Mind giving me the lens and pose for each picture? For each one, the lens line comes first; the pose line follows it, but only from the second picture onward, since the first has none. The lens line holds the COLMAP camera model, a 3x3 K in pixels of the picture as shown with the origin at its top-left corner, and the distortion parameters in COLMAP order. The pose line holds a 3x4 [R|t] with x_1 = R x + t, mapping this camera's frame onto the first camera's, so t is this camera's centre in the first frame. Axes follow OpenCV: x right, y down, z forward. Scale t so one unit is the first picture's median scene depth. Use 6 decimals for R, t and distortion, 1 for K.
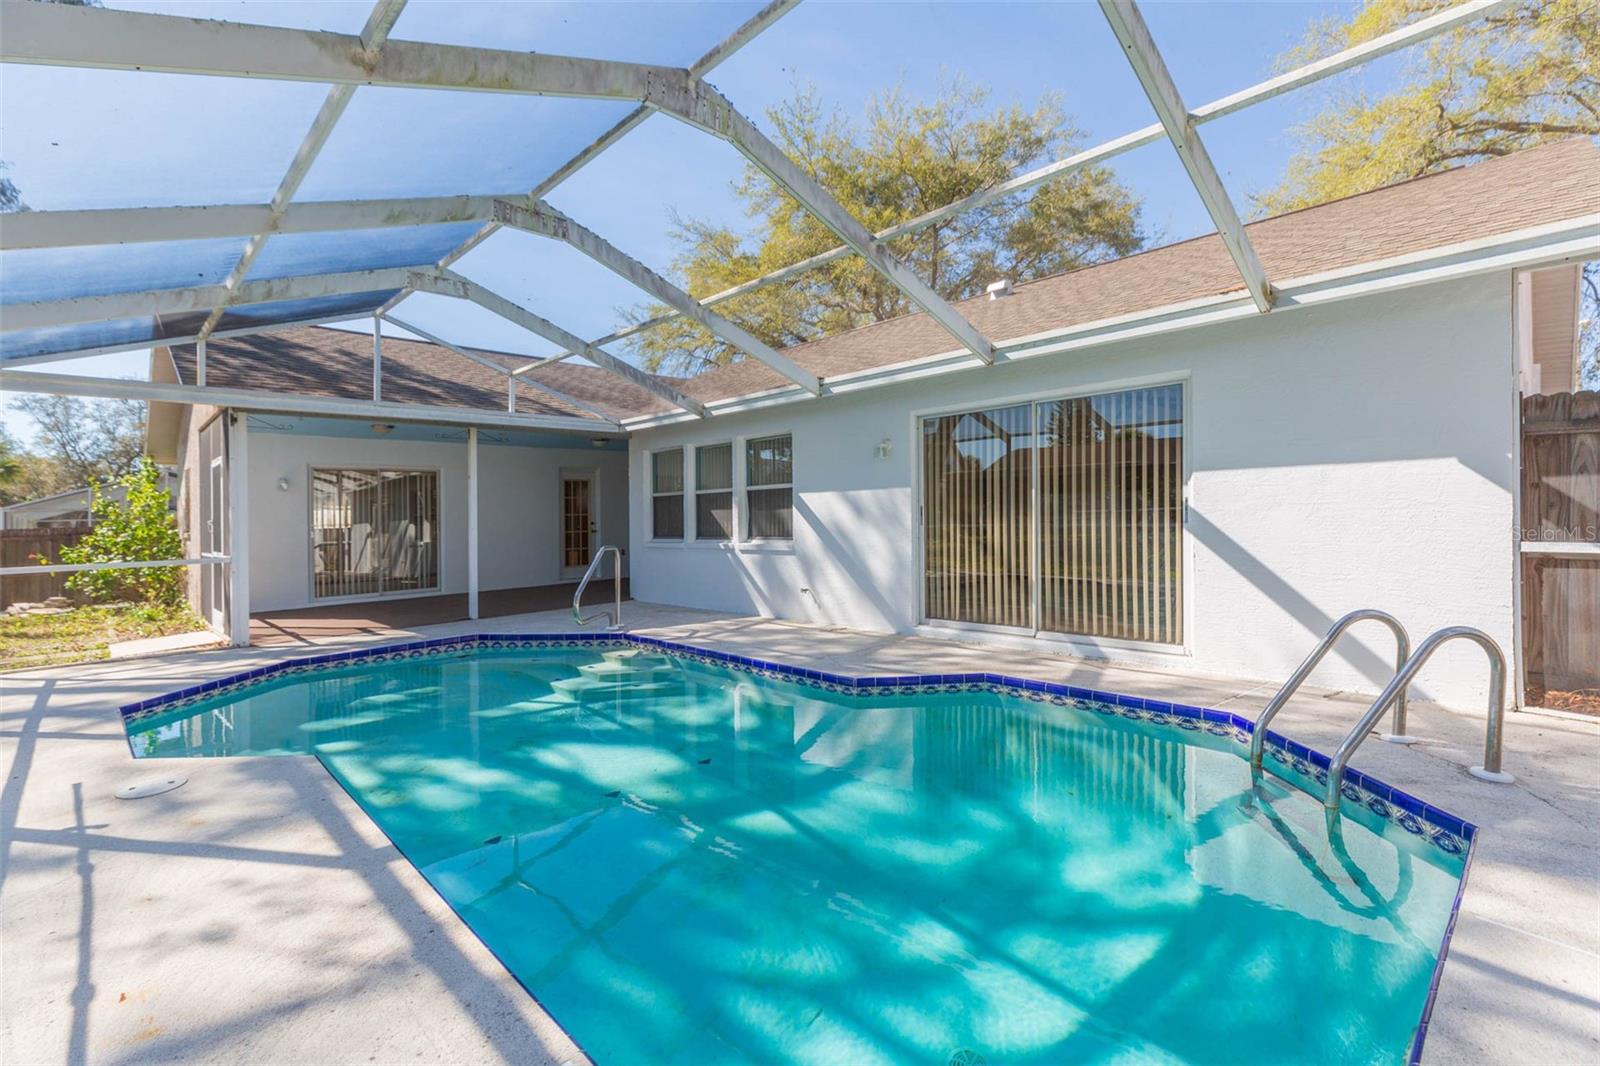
lens RADIAL K [[723.2, 0, 814.1], [0, 723.2, 509.9], [0, 0, 1]] dist [-0.001101, 0.000910]
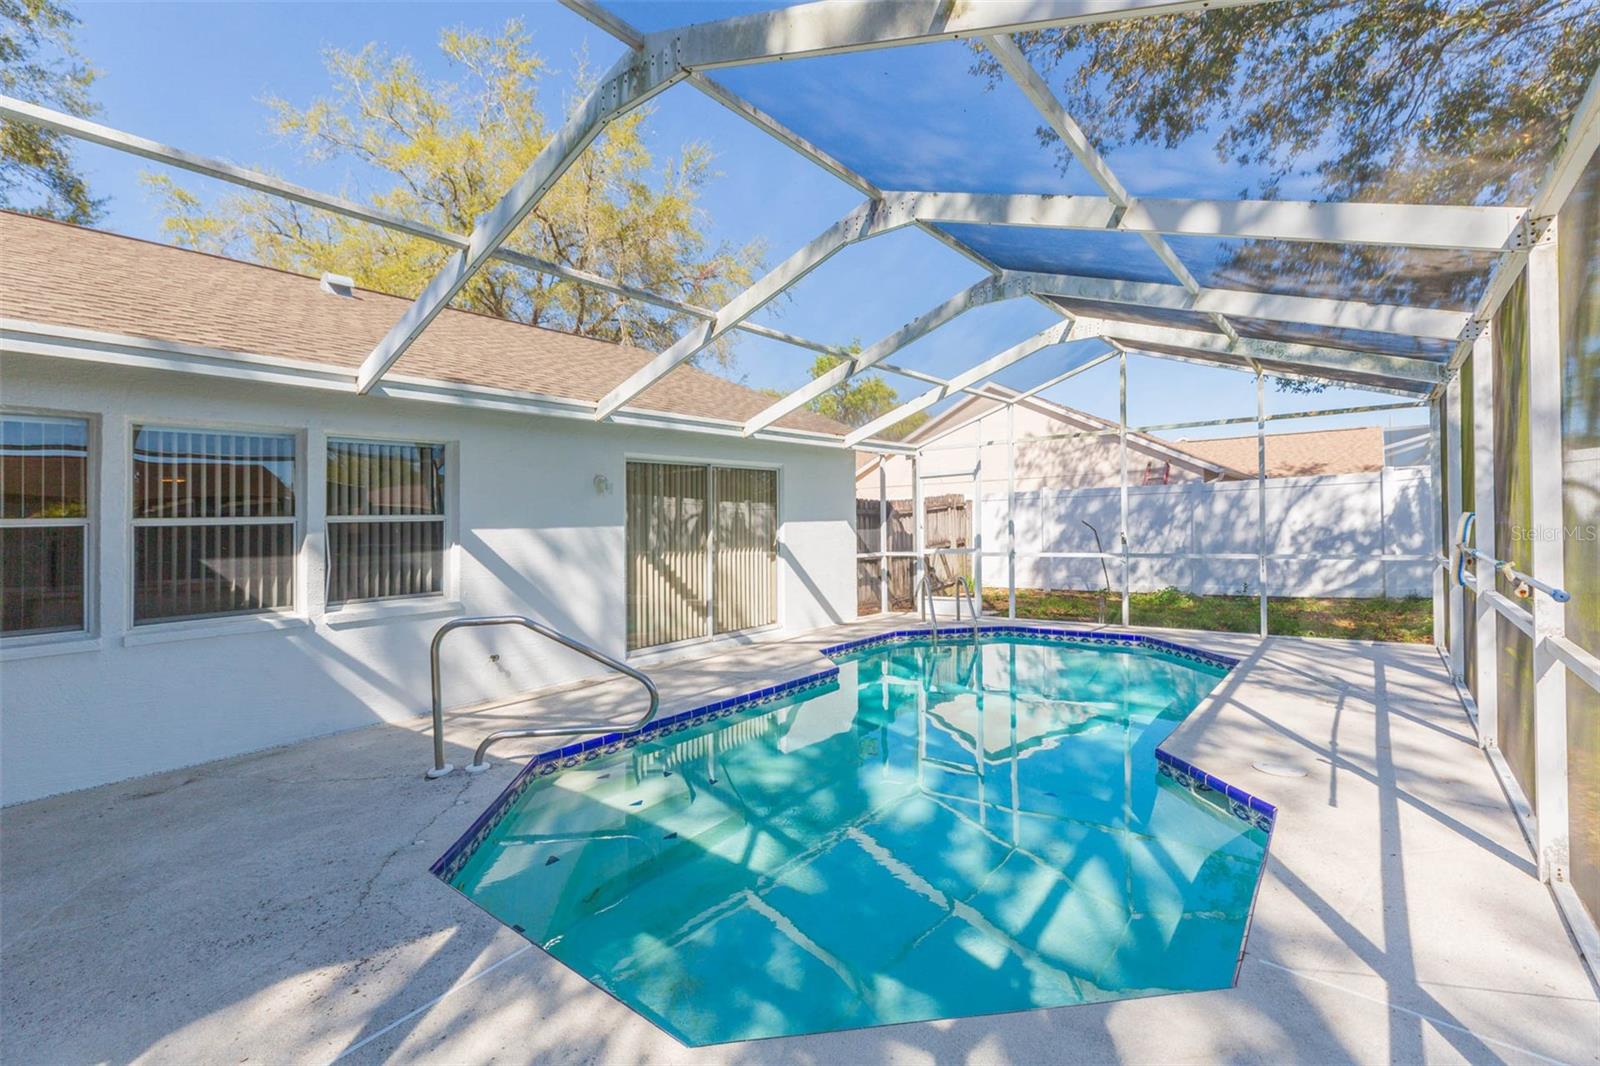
lens RADIAL K [[723.2, 0, 797.5], [0, 723.2, 527.0], [0, 0, 1]] dist [-0.001101, 0.000910]
pose [[-0.117267, 0.003590, 0.993094, -0.765781], [0.003111, 0.999990, -0.003248, -0.021828], [-0.993095, 0.002709, -0.117277, 0.735226]]
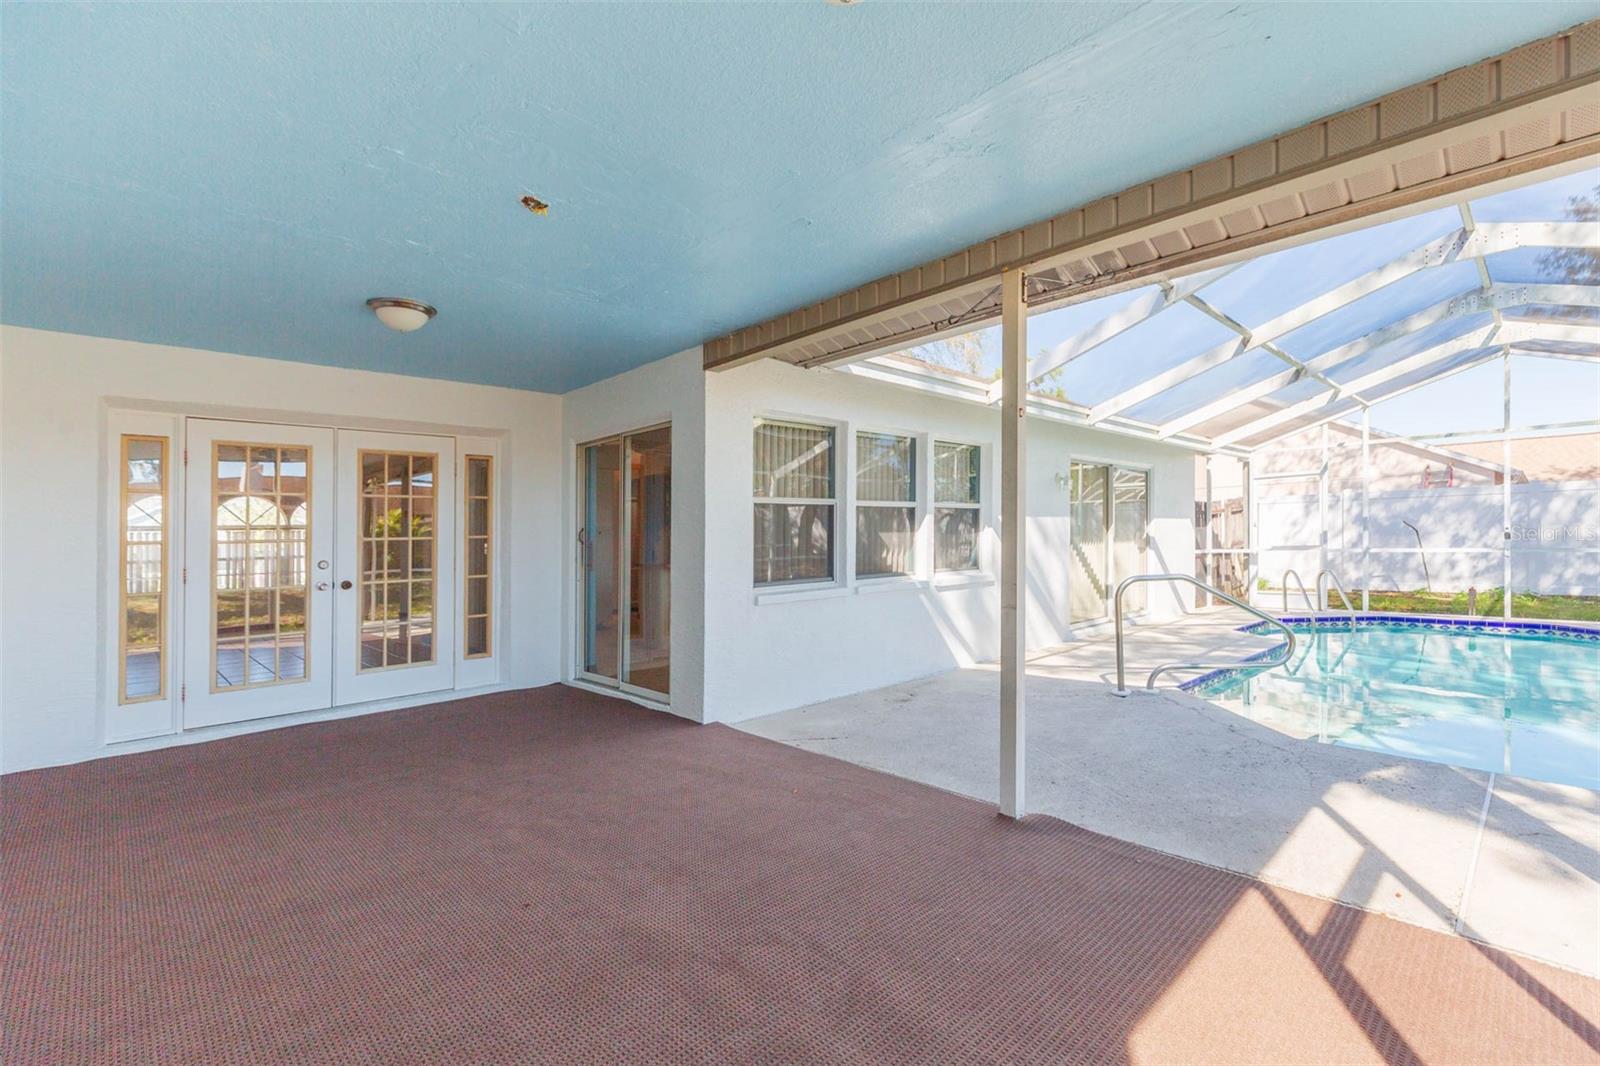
lens RADIAL K [[723.2, 0, 806.7], [0, 723.2, 540.8], [0, 0, 1]] dist [-0.001101, 0.000910]
pose [[0.017615, 0.004249, 0.999836, -0.892373], [-0.001690, 0.999990, -0.004220, 0.011834], [-0.999843, -0.001616, 0.017622, 1.185193]]
